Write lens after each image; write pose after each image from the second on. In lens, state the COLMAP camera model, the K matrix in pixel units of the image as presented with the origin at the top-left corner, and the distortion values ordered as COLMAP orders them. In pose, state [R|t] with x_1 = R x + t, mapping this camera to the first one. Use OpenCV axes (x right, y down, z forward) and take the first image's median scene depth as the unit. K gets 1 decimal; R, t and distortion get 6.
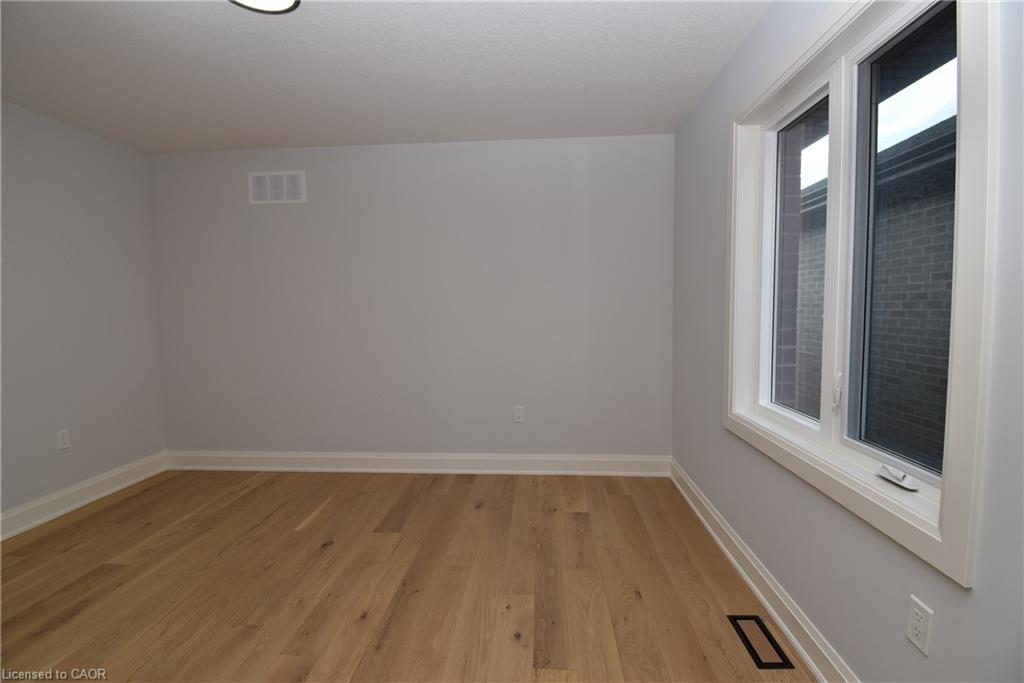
lens RADIAL K [[452.5, 0, 515.0], [0, 452.5, 336.6], [0, 0, 1]] dist [0.021941, -0.025885]
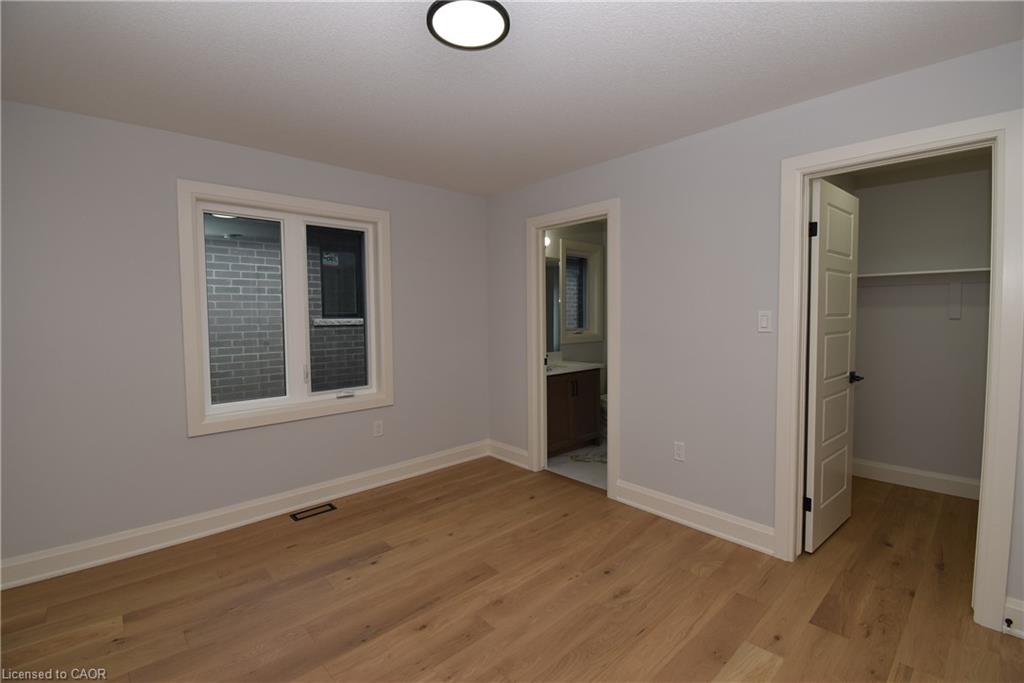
lens RADIAL K [[452.5, 0, 515.0], [0, 452.5, 336.6], [0, 0, 1]] dist [0.021941, -0.025885]
pose [[-0.729805, -0.007421, 0.683615, -1.191828], [0.067904, 0.994210, 0.083284, -0.129405], [-0.680275, 0.107201, -0.725075, 1.527017]]
